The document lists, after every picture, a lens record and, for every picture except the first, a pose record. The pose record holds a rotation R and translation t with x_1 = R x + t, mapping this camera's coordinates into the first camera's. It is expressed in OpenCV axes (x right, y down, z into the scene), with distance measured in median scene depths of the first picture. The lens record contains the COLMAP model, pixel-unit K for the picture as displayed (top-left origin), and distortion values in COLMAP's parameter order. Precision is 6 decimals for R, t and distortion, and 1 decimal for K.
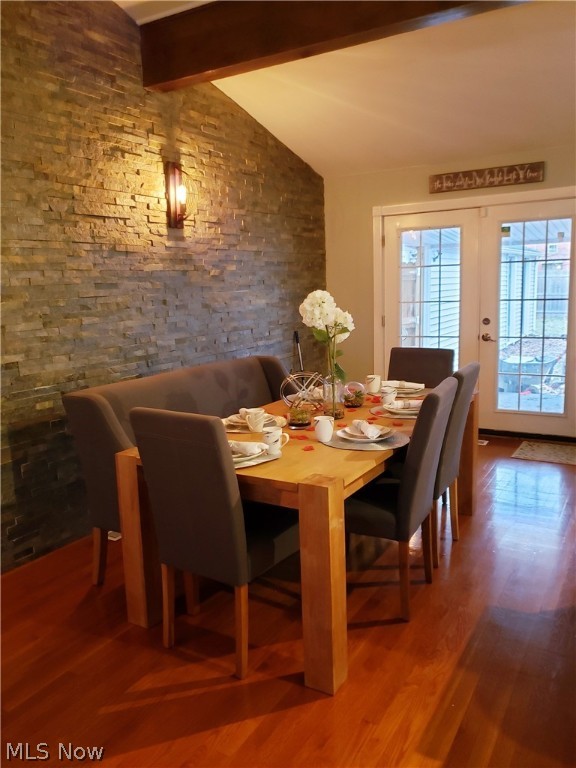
lens RADIAL K [[592.1, 0, 292.9], [0, 592.1, 383.5], [0, 0, 1]] dist [0.030809, -0.002777]
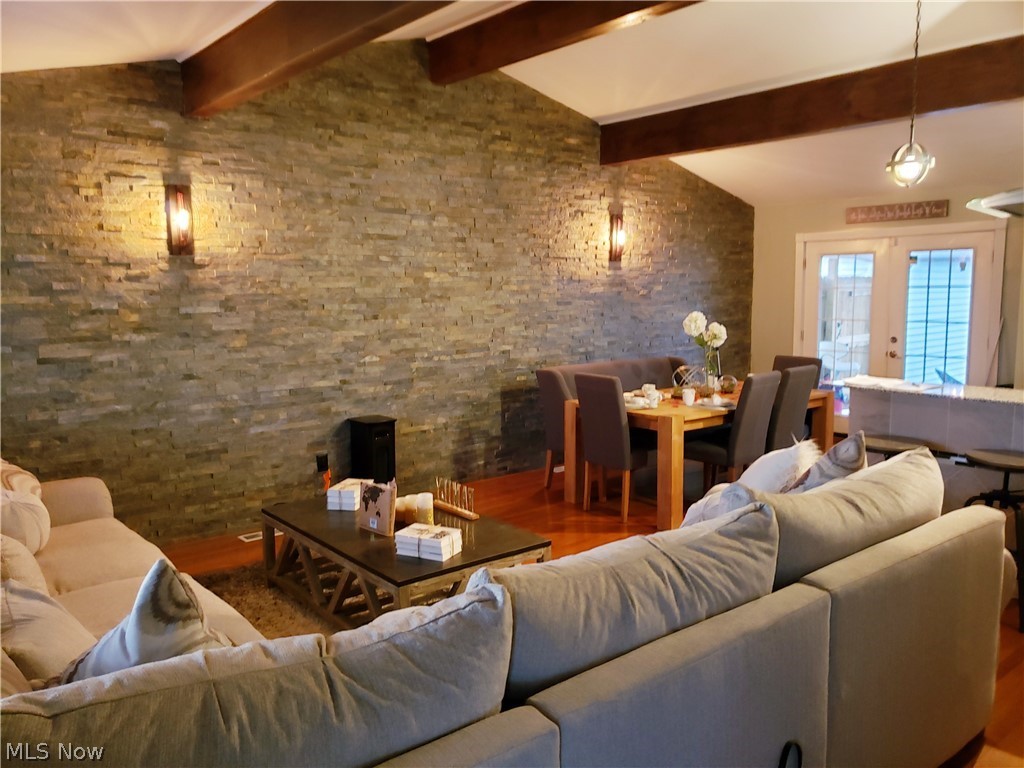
lens RADIAL K [[789.5, 0, 465.2], [0, 789.5, 389.2], [0, 0, 1]] dist [0.030809, -0.002777]
pose [[0.919831, 0.068861, -0.386225, 0.219116], [-0.078919, 0.996829, -0.010225, 0.082997], [0.384296, 0.039886, 0.922348, -0.840773]]
